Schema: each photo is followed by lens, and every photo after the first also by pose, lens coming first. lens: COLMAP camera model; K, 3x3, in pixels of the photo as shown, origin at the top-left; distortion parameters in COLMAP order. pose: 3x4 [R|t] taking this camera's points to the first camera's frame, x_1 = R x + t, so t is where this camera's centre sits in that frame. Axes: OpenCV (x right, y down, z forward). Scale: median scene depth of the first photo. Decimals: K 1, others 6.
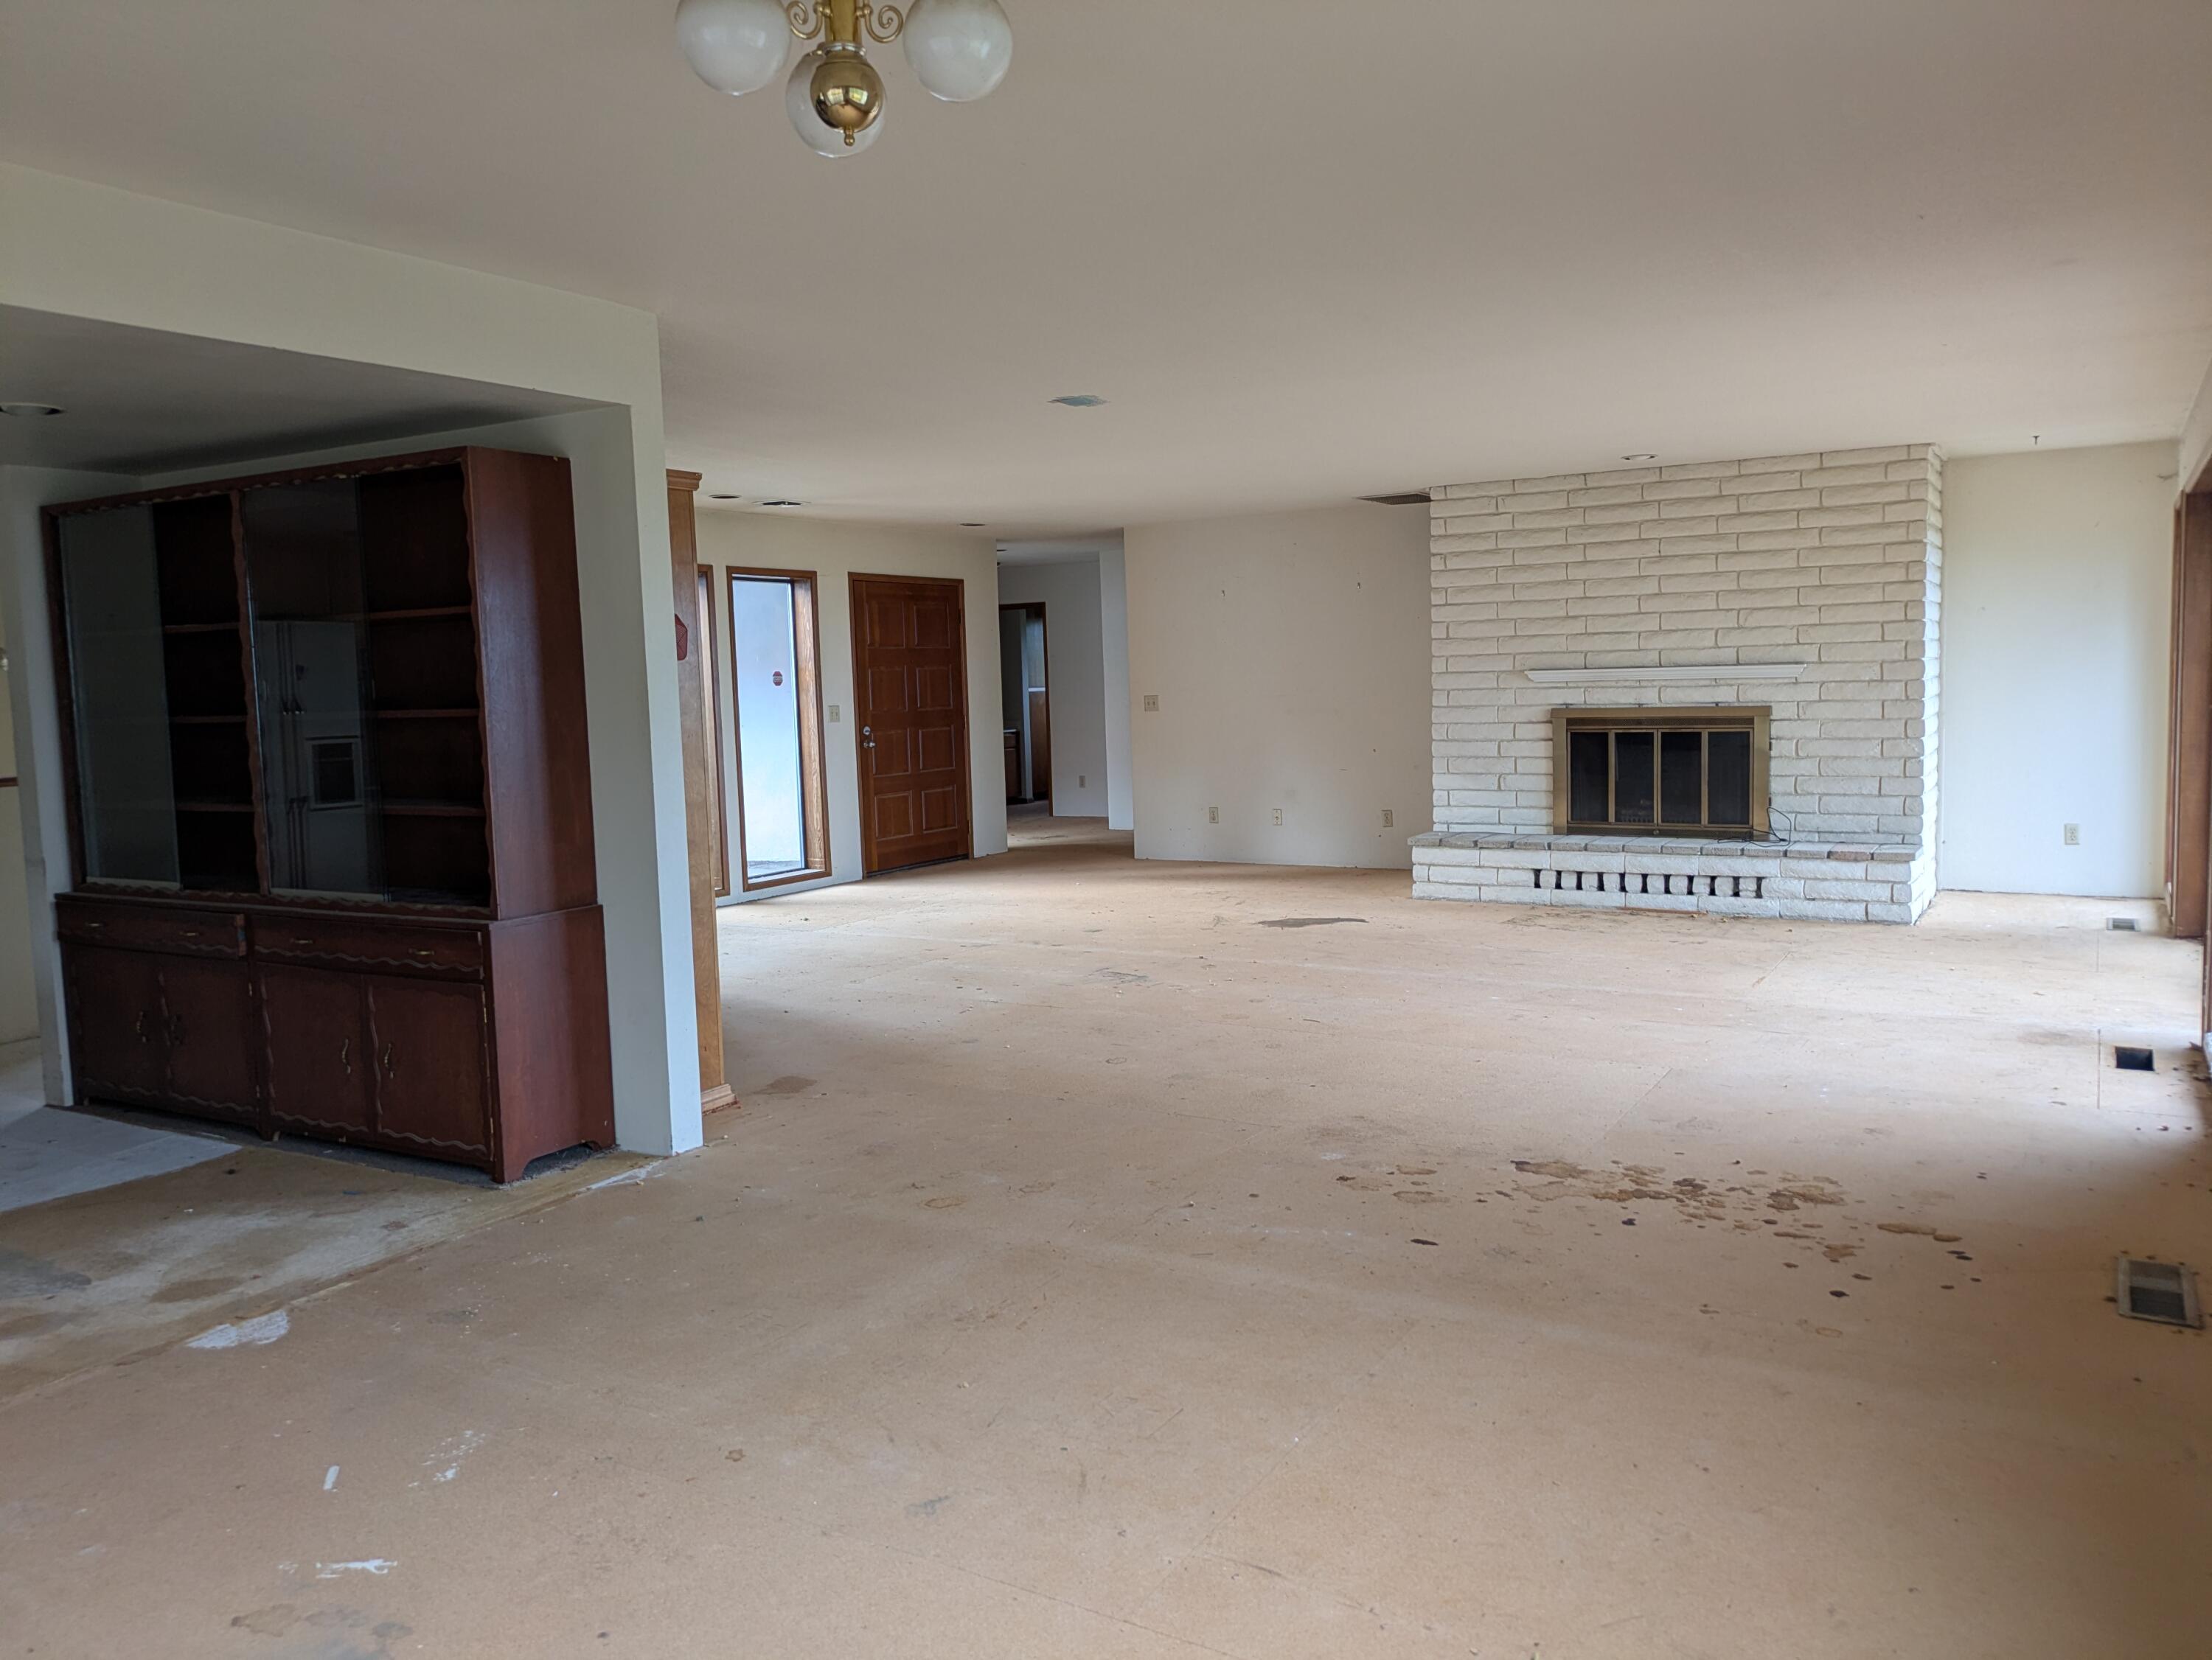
lens RADIAL K [[1646.1, 0, 1117.3], [0, 1646.1, 827.4], [0, 0, 1]] dist [0.056763, -0.053326]
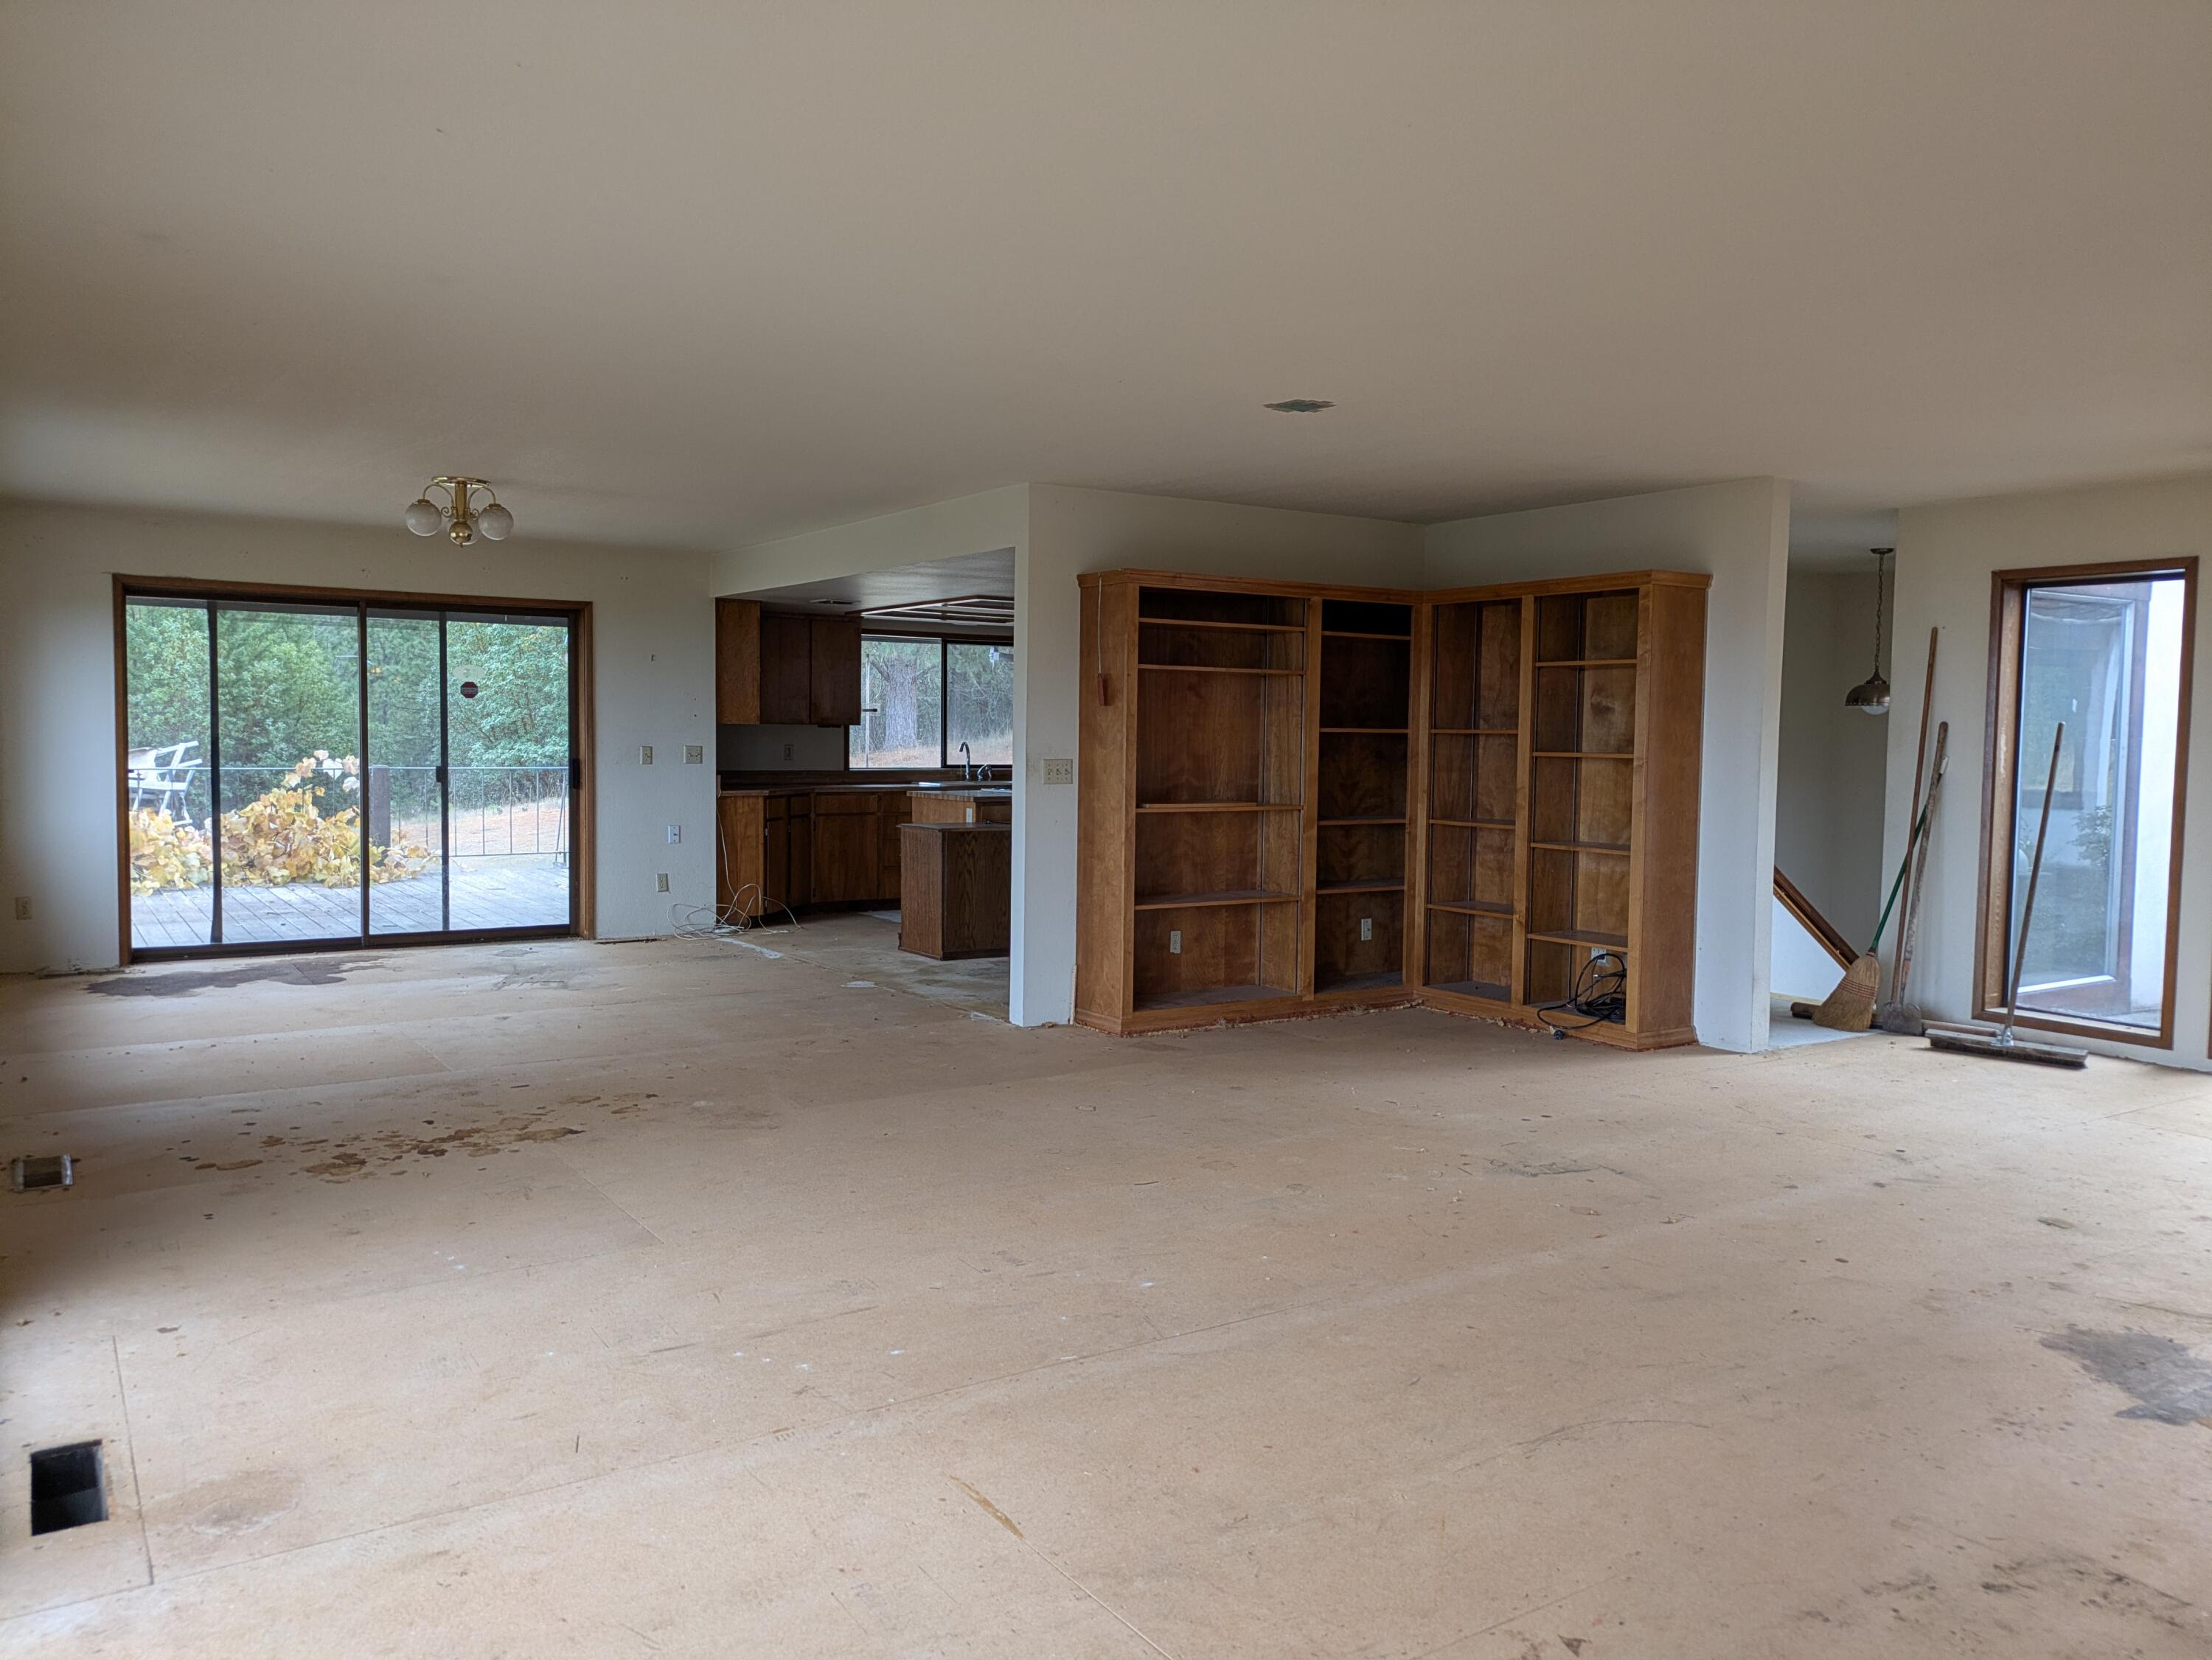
lens RADIAL K [[1646.1, 0, 1107.5], [0, 1646.1, 824.6], [0, 0, 1]] dist [0.056763, -0.053326]
pose [[-0.441090, 0.073213, -0.894472, 0.564253], [-0.084789, 0.988809, 0.122746, -0.098487], [0.893449, 0.129983, -0.429946, 0.913319]]
